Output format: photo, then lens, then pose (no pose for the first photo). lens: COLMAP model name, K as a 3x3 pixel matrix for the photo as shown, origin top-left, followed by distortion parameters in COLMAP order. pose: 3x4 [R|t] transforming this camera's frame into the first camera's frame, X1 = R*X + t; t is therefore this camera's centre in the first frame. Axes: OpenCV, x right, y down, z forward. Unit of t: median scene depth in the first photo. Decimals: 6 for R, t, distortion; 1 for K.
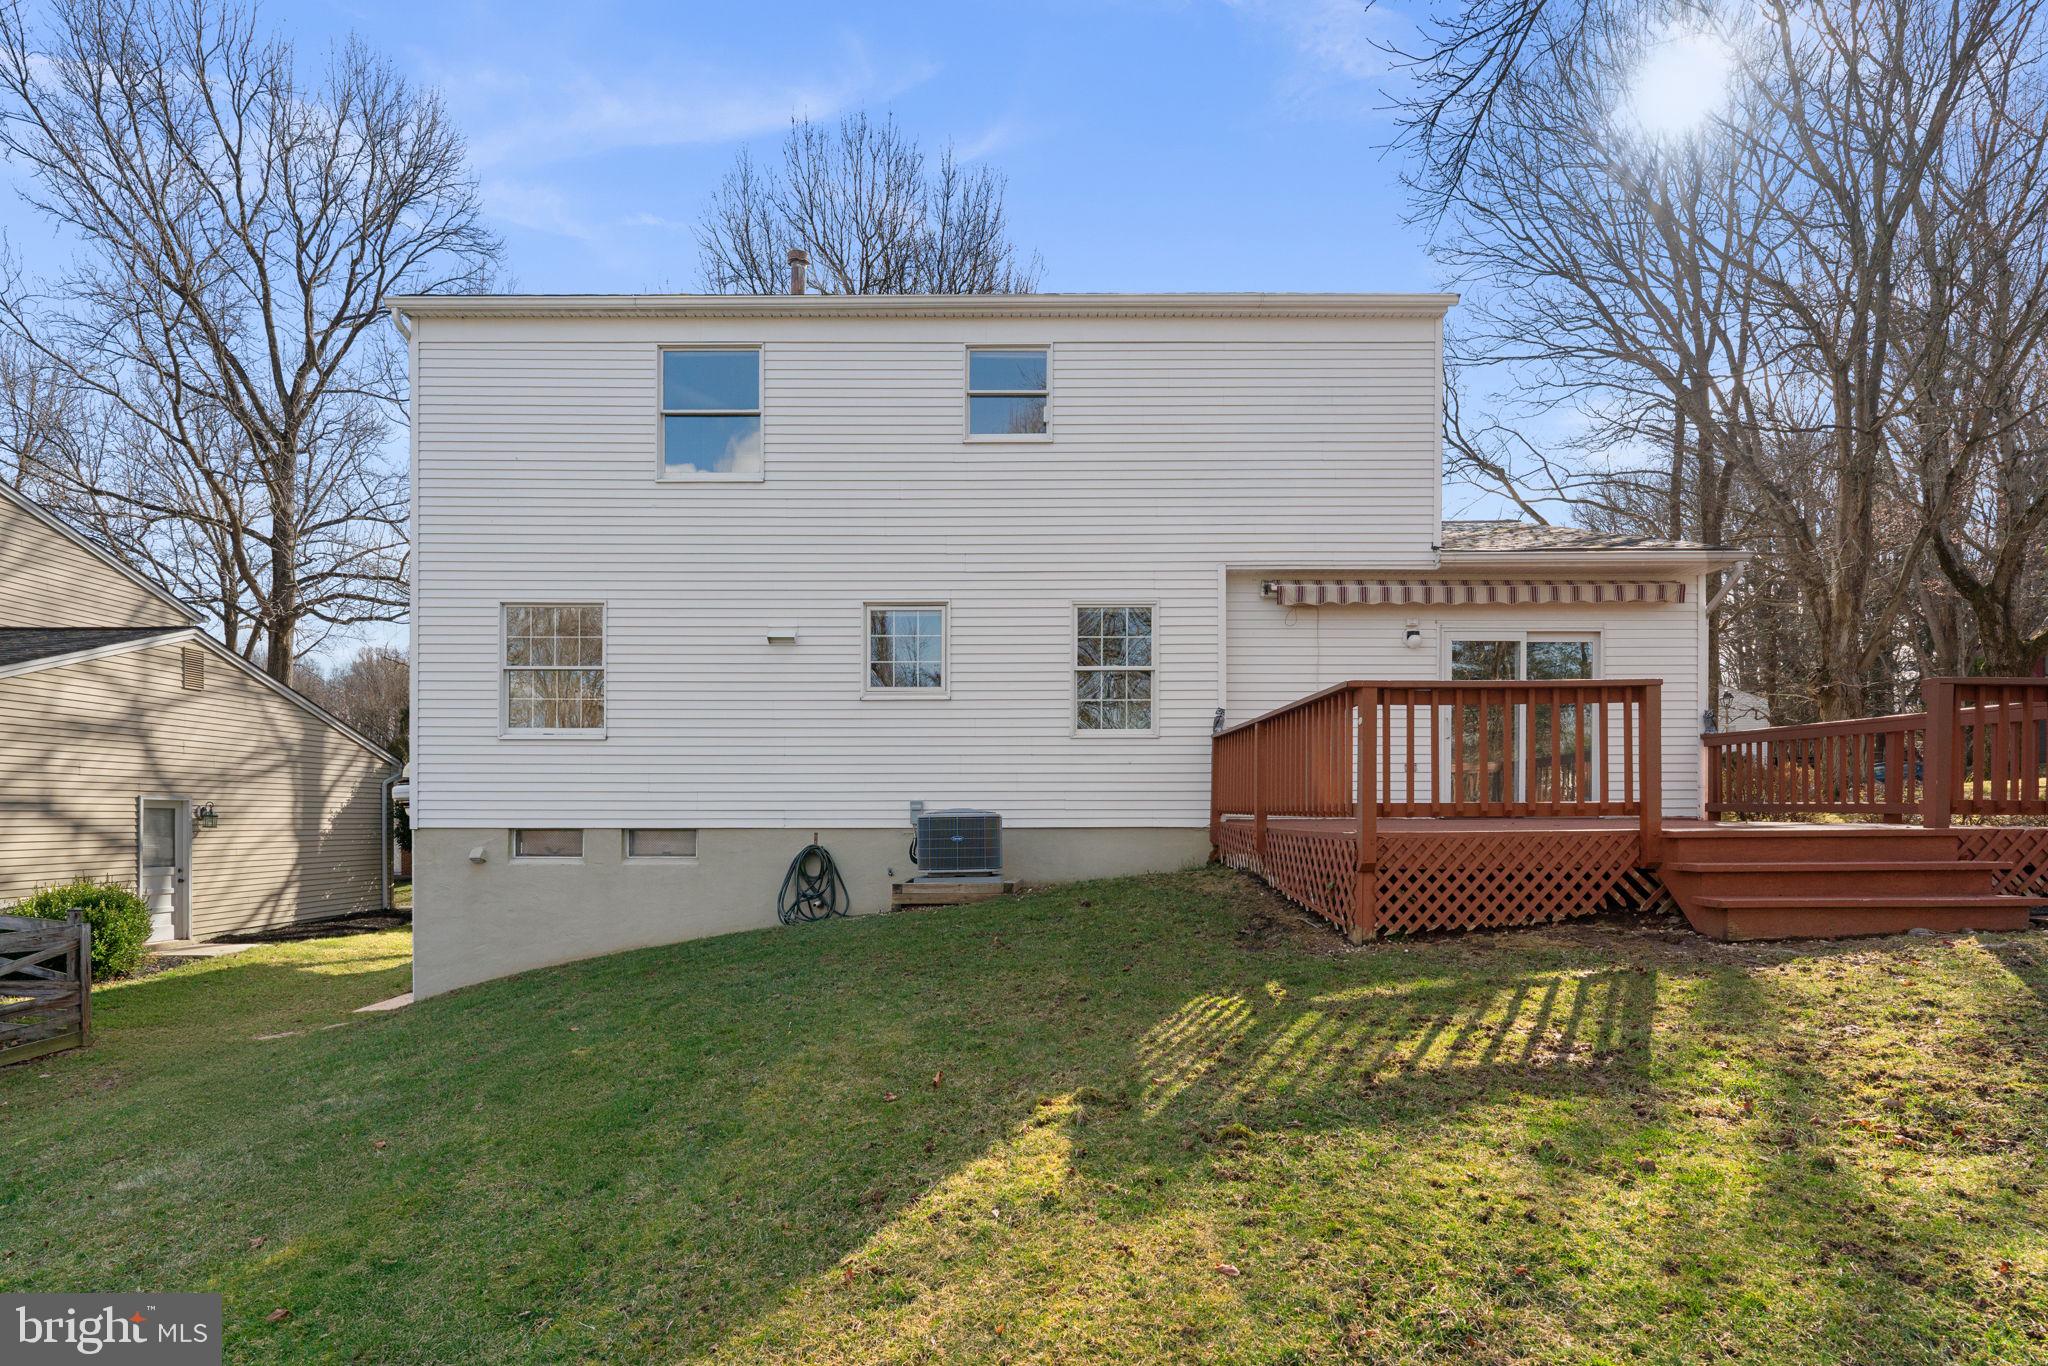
lens RADIAL K [[923.1, 0, 1021.1], [0, 923.1, 664.1], [0, 0, 1]] dist [-0.001755, 0.000560]
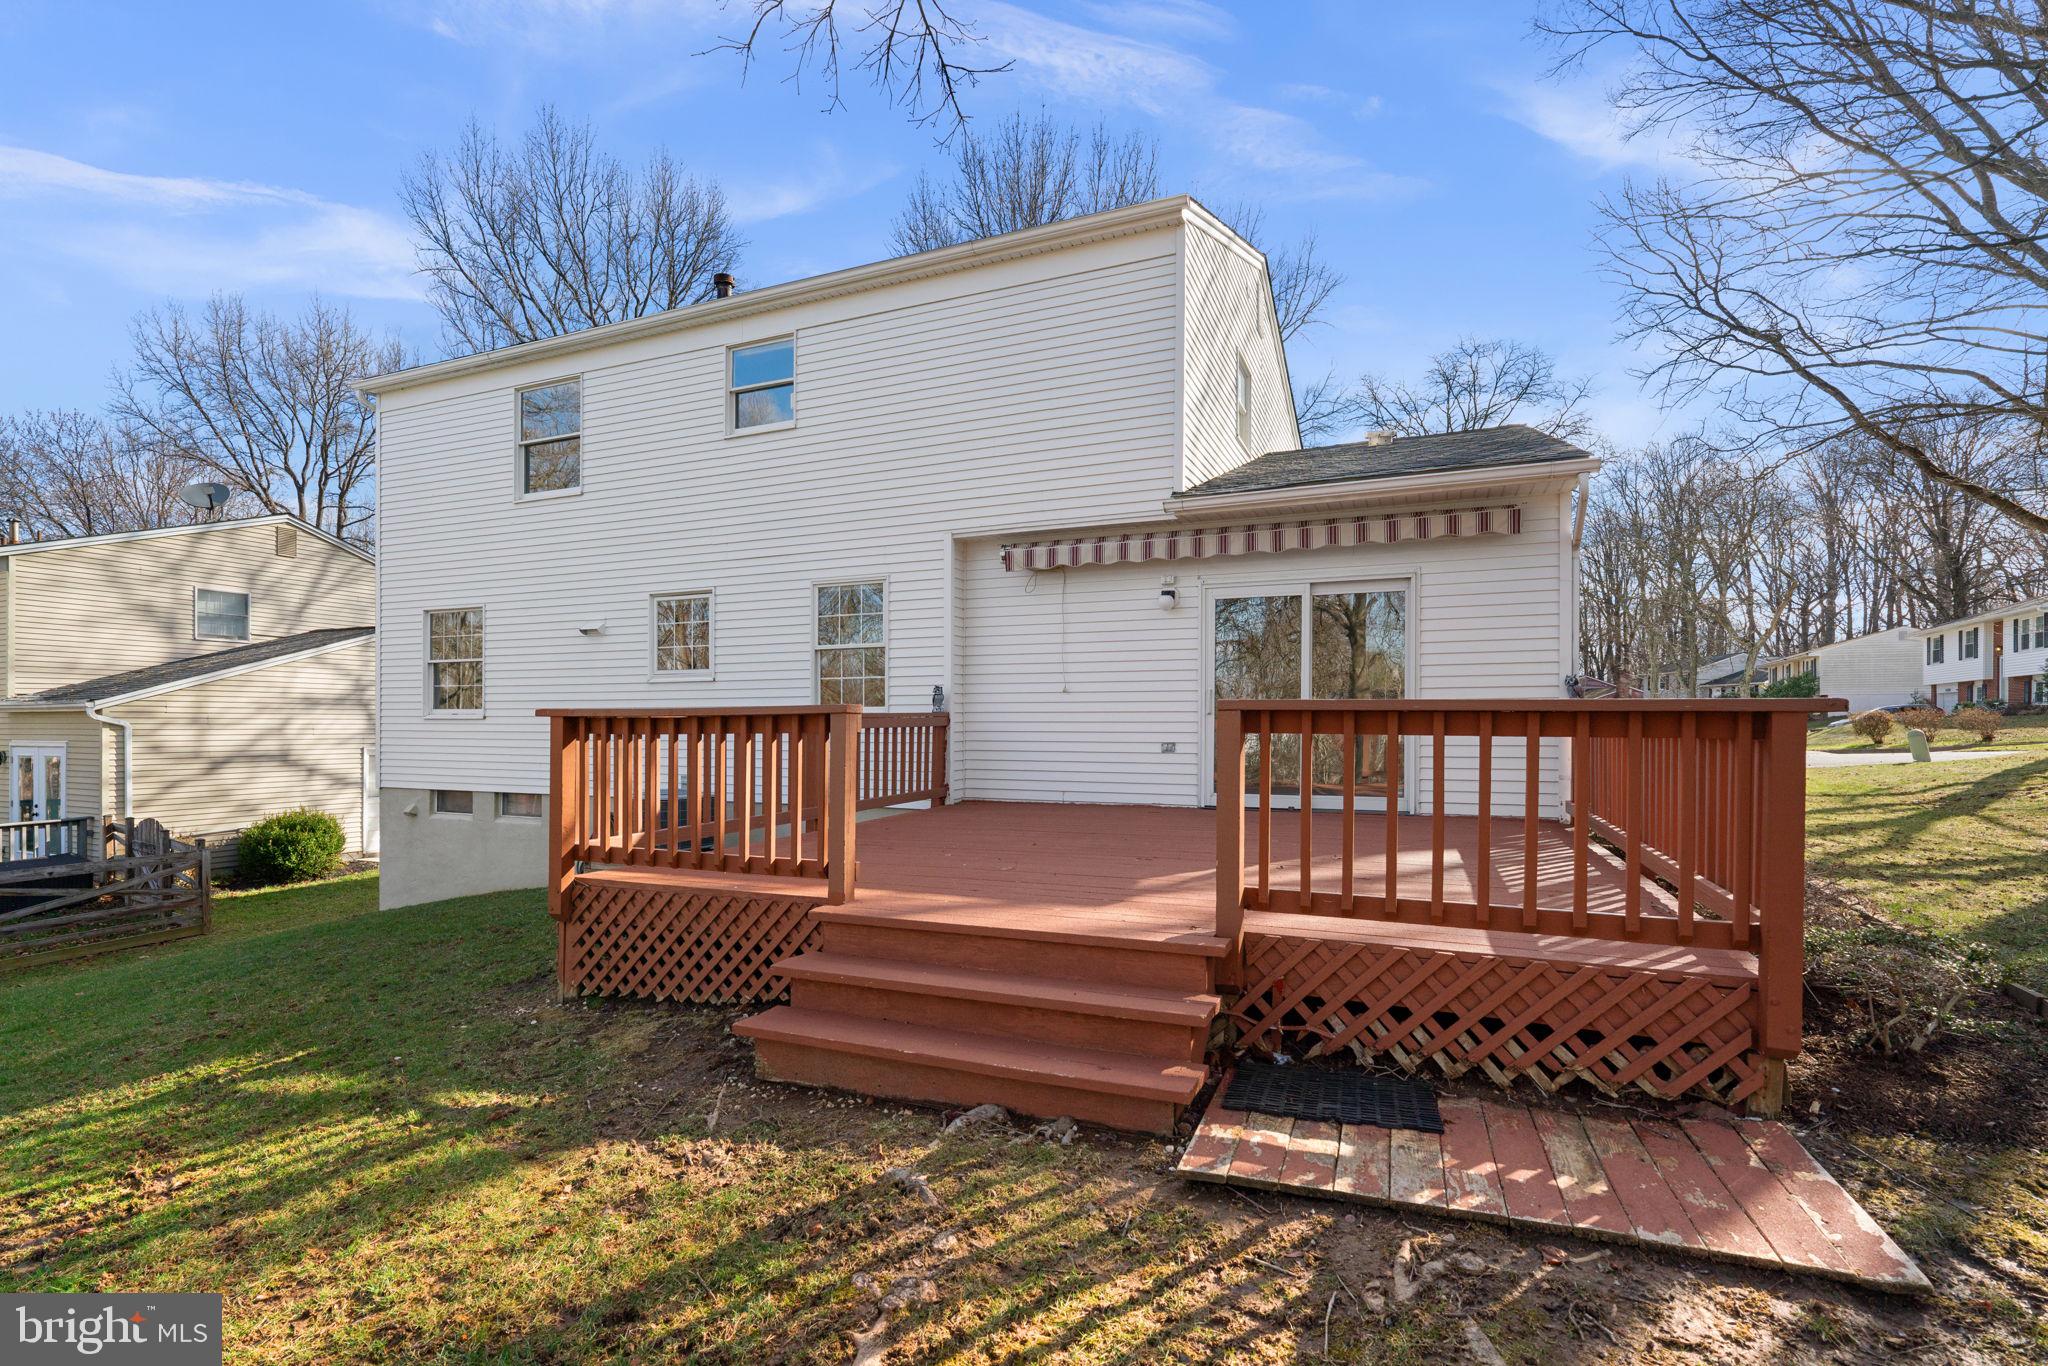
lens RADIAL K [[836.5, 0, 1022.0], [0, 836.5, 597.1], [0, 0, 1]] dist [-0.006508, -0.000070]
pose [[0.932335, -0.052320, -0.357790, 0.588005], [0.053803, 0.998535, -0.005814, -0.032765], [0.357570, -0.013830, 0.933784, 0.216683]]
